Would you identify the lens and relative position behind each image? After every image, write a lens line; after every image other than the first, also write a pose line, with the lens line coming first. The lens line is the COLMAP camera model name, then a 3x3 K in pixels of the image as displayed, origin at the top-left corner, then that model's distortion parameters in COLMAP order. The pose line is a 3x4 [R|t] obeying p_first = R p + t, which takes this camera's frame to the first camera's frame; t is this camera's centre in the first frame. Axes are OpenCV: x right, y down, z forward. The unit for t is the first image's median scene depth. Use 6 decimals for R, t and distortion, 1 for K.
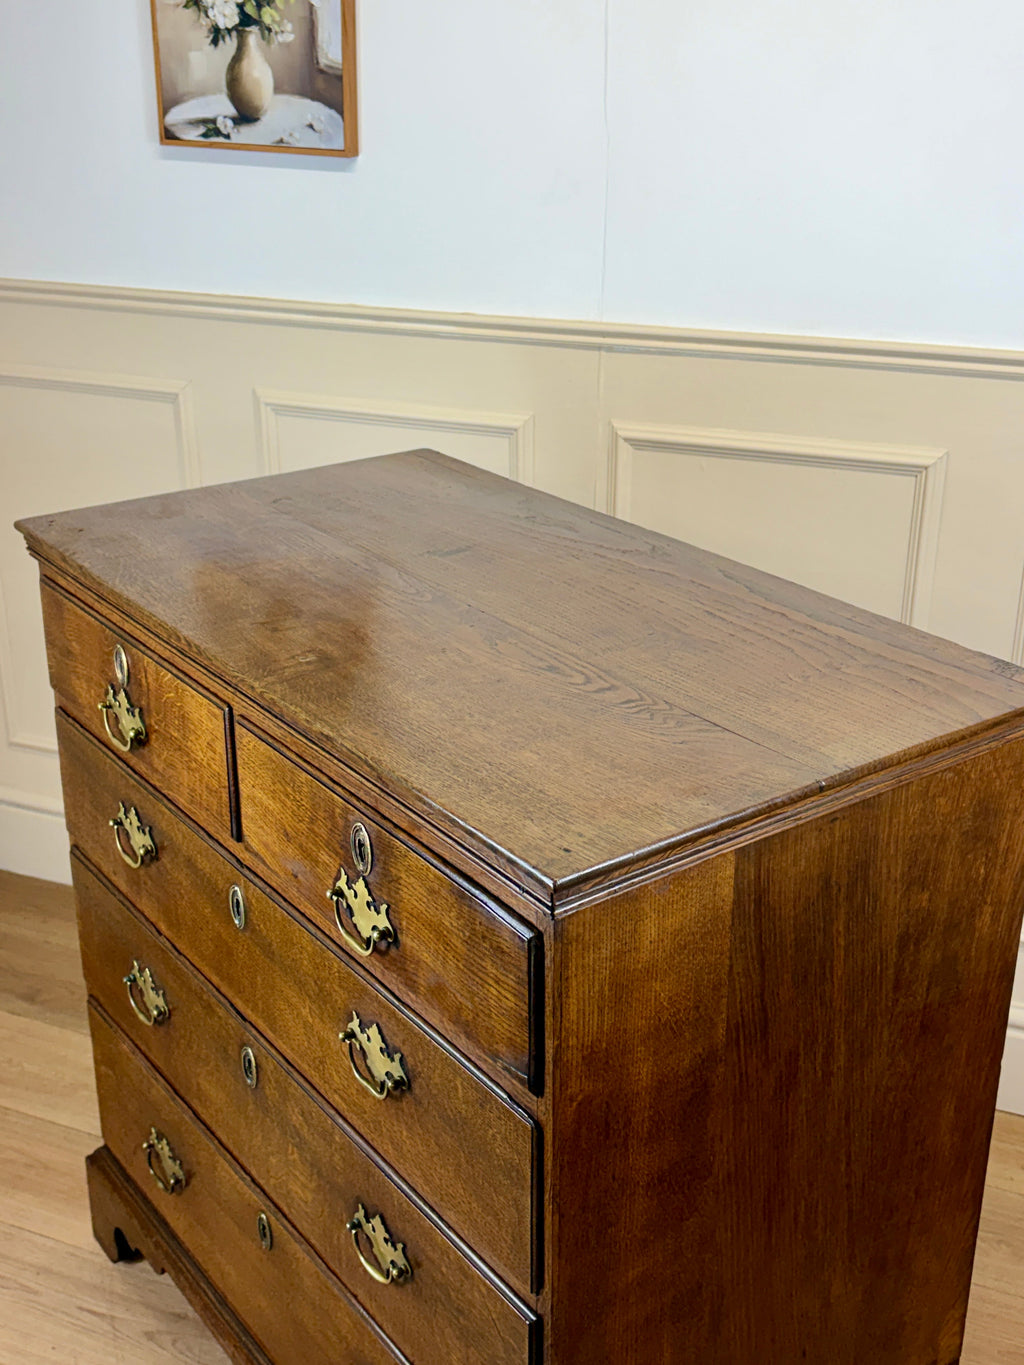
lens RADIAL K [[1605.1, 0, 505.9], [0, 1605.1, 686.0], [0, 0, 1]] dist [0.204886, -0.785238]
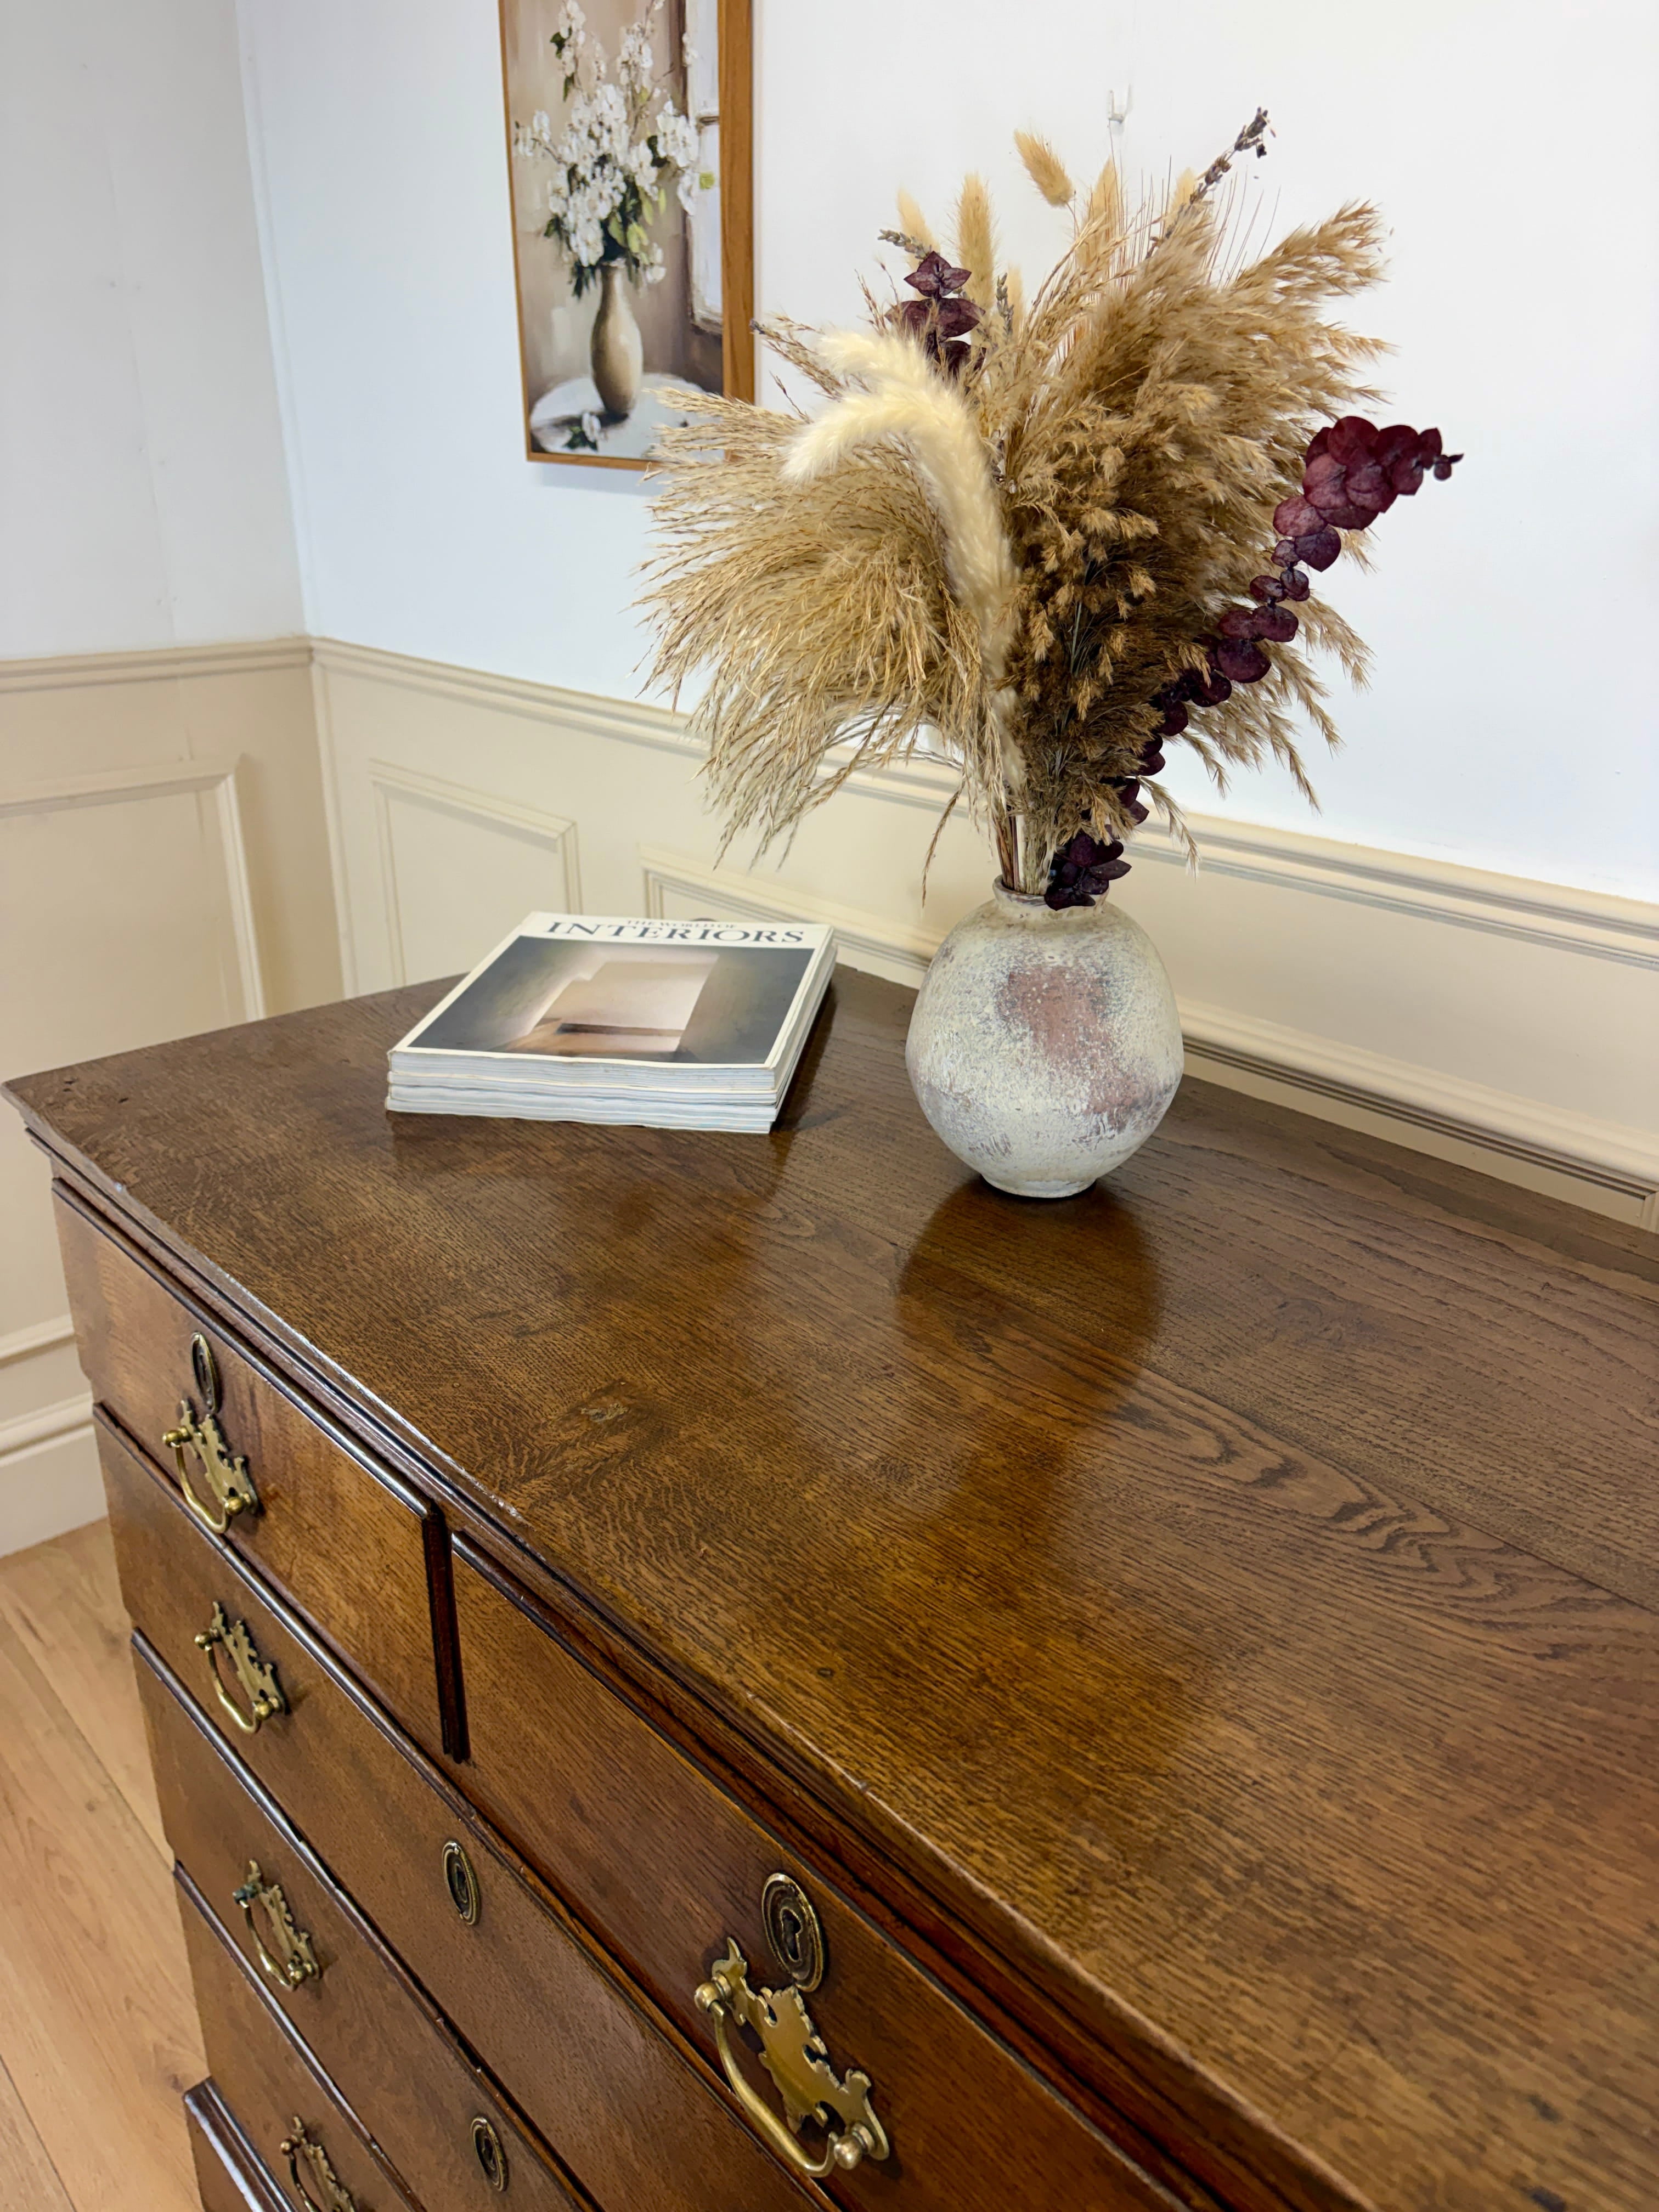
lens RADIAL K [[1690.1, 0, 835.1], [0, 1690.1, 1096.3], [0, 0, 1]] dist [0.004213, 0.002023]
pose [[0.993002, -0.037995, 0.111814, -0.109118], [0.039466, 0.999161, -0.010970, -0.100976], [-0.111304, 0.015306, 0.993669, 0.506696]]
